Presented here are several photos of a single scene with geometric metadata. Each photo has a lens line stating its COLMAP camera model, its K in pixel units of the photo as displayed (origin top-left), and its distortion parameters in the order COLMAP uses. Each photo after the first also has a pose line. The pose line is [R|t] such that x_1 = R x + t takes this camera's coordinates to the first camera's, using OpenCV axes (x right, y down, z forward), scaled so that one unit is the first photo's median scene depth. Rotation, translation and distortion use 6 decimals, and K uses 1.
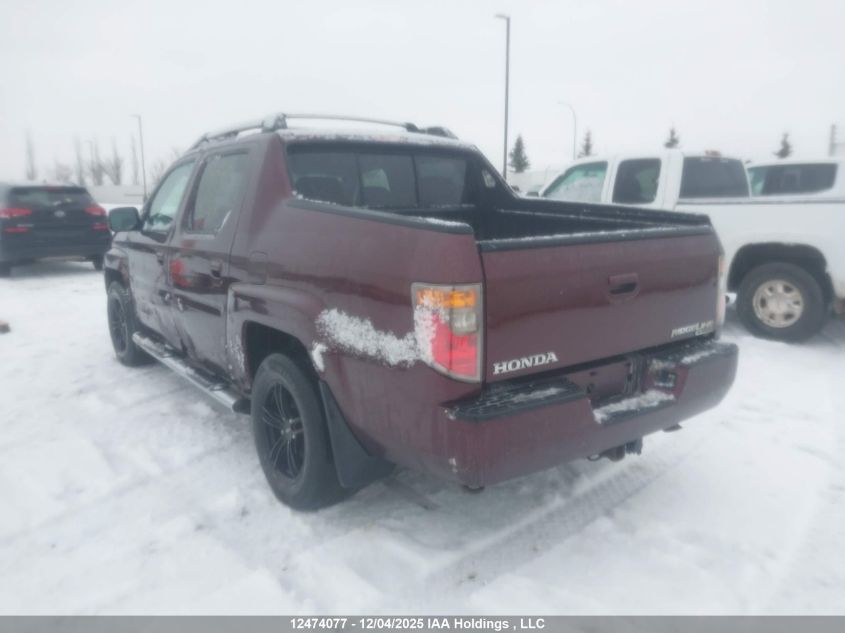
lens RADIAL K [[656.8, 0, 426.8], [0, 656.8, 316.6], [0, 0, 1]] dist [-0.001120, -0.001439]
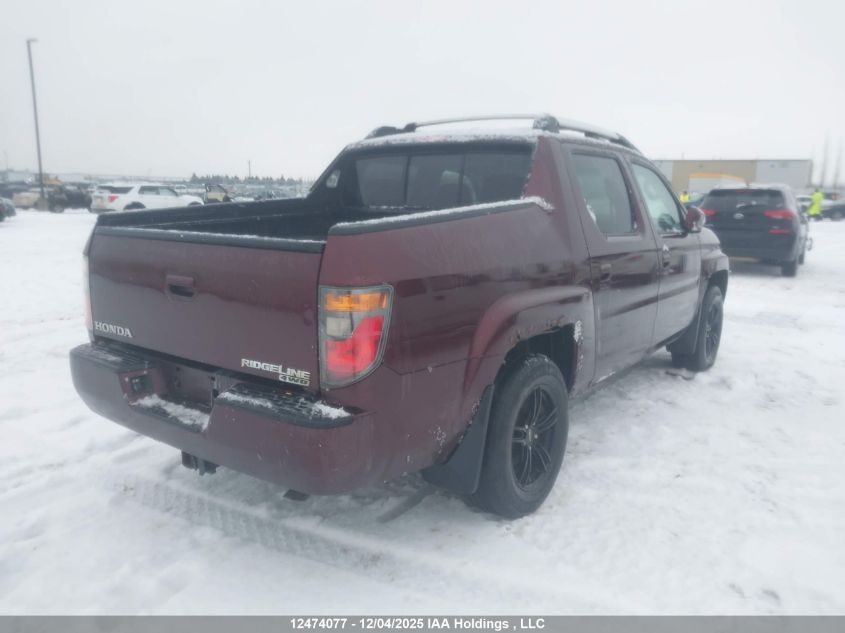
lens RADIAL K [[656.8, 0, 426.9], [0, 656.8, 315.9], [0, 0, 1]] dist [-0.001120, -0.001439]
pose [[0.280501, 0.173656, -0.944014, 1.156758], [-0.179773, 0.975599, 0.126050, -0.169487], [0.942868, 0.134351, 0.304875, 0.917845]]
